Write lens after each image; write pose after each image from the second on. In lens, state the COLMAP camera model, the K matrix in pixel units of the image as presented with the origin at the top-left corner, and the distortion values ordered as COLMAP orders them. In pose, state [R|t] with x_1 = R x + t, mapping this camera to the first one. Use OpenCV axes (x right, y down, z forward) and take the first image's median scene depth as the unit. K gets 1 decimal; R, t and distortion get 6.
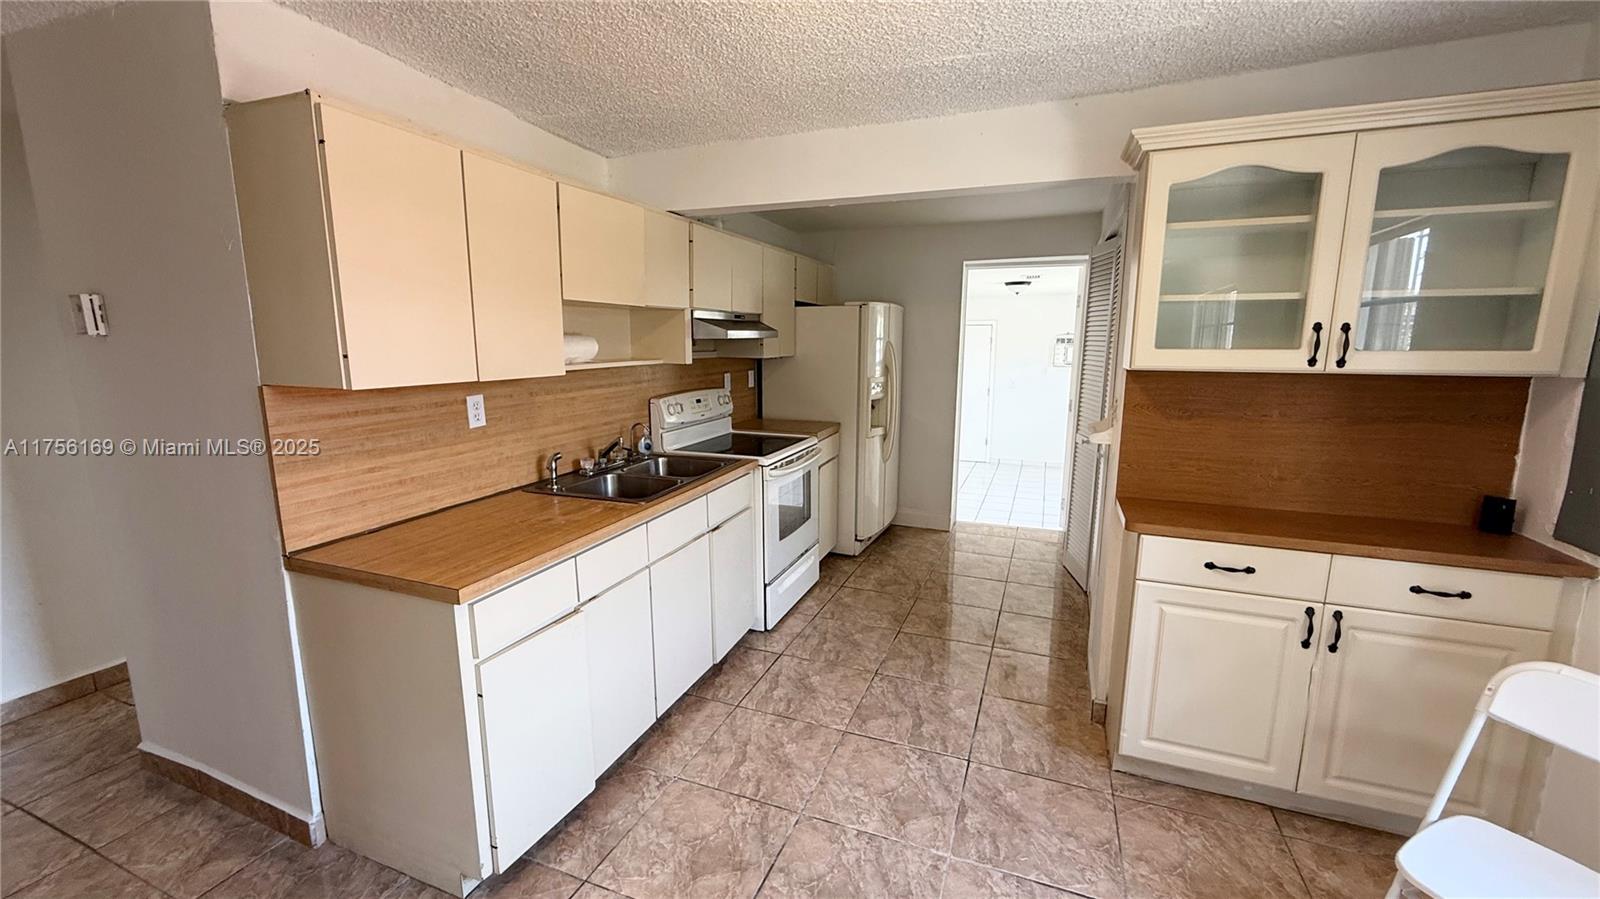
lens RADIAL K [[633.2, 0, 793.0], [0, 633.2, 449.7], [0, 0, 1]] dist [-0.003896, -0.000380]
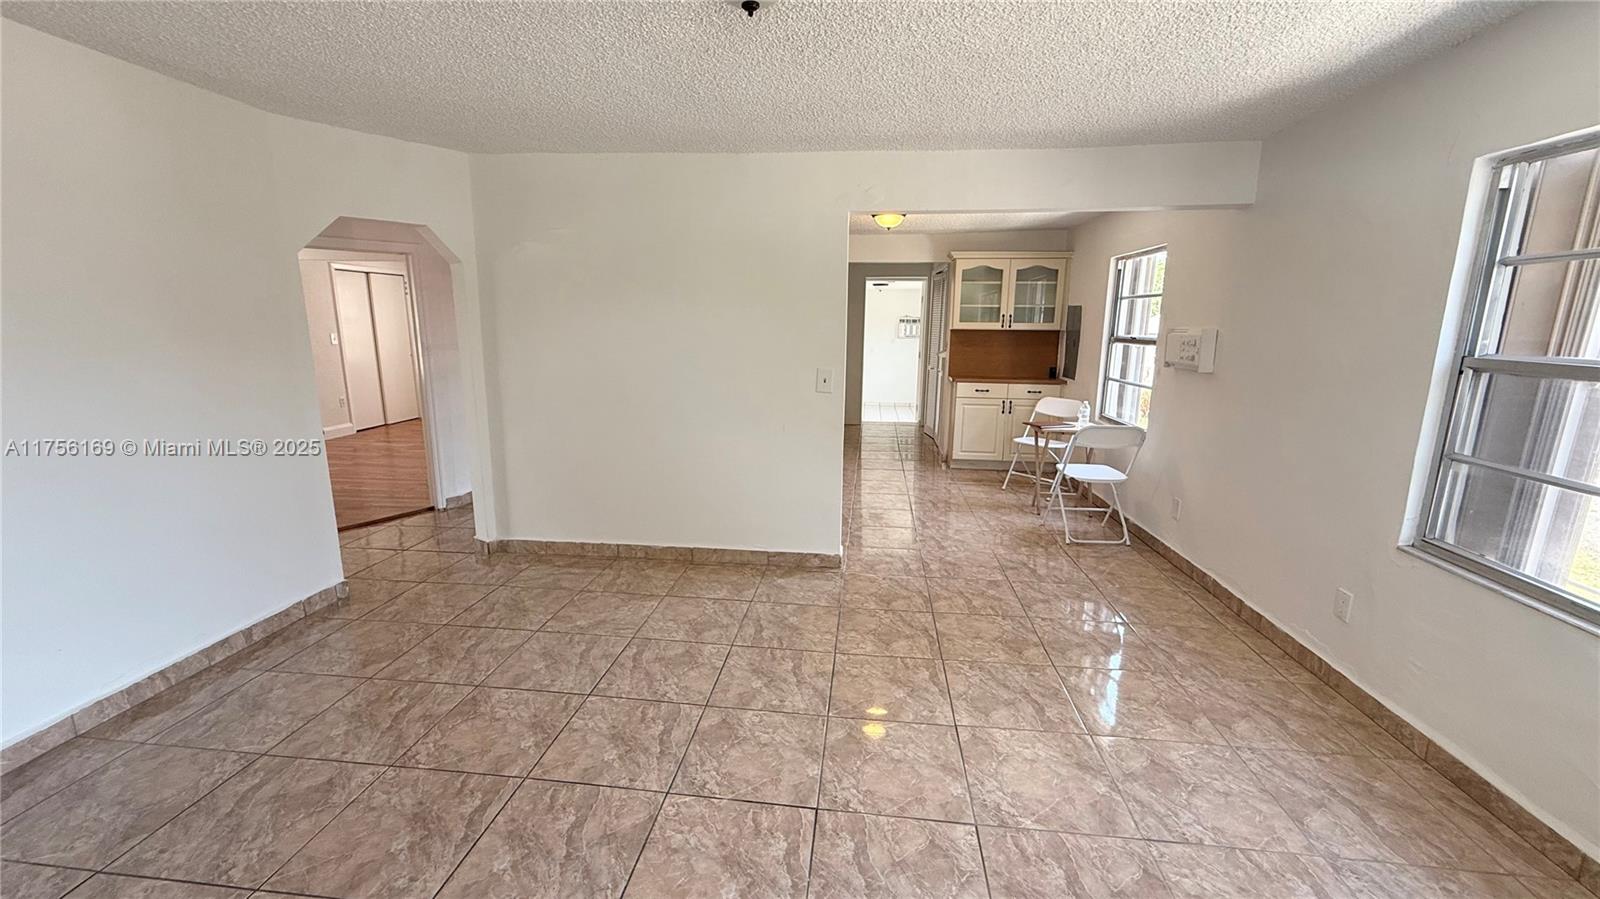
lens RADIAL K [[633.2, 0, 799.9], [0, 633.2, 453.5], [0, 0, 1]] dist [-0.003896, -0.000380]
pose [[0.963197, -0.046431, 0.264755, -0.575840], [0.037010, 0.998495, 0.040463, 0.183287], [-0.266236, -0.029175, 0.963466, -1.002905]]
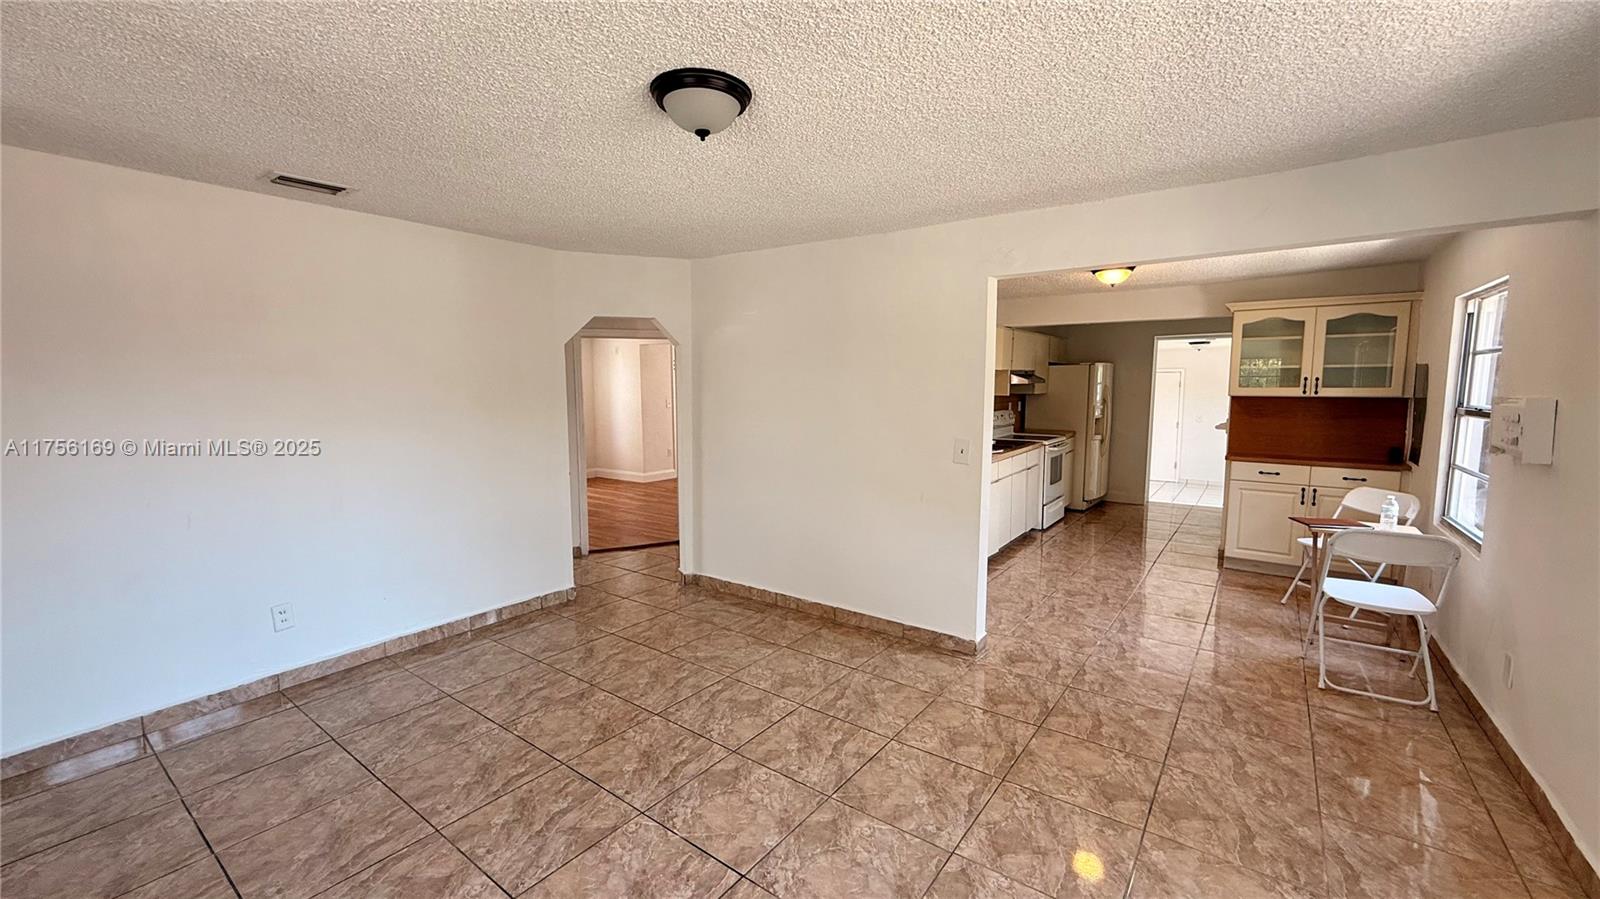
lens RADIAL K [[633.2, 0, 797.1], [0, 633.2, 455.8], [0, 0, 1]] dist [-0.003896, -0.000380]
pose [[0.968429, 0.026845, -0.247841, -0.276310], [-0.041555, 0.997659, -0.054313, 0.178705], [0.245802, 0.062897, 0.967277, -1.026733]]
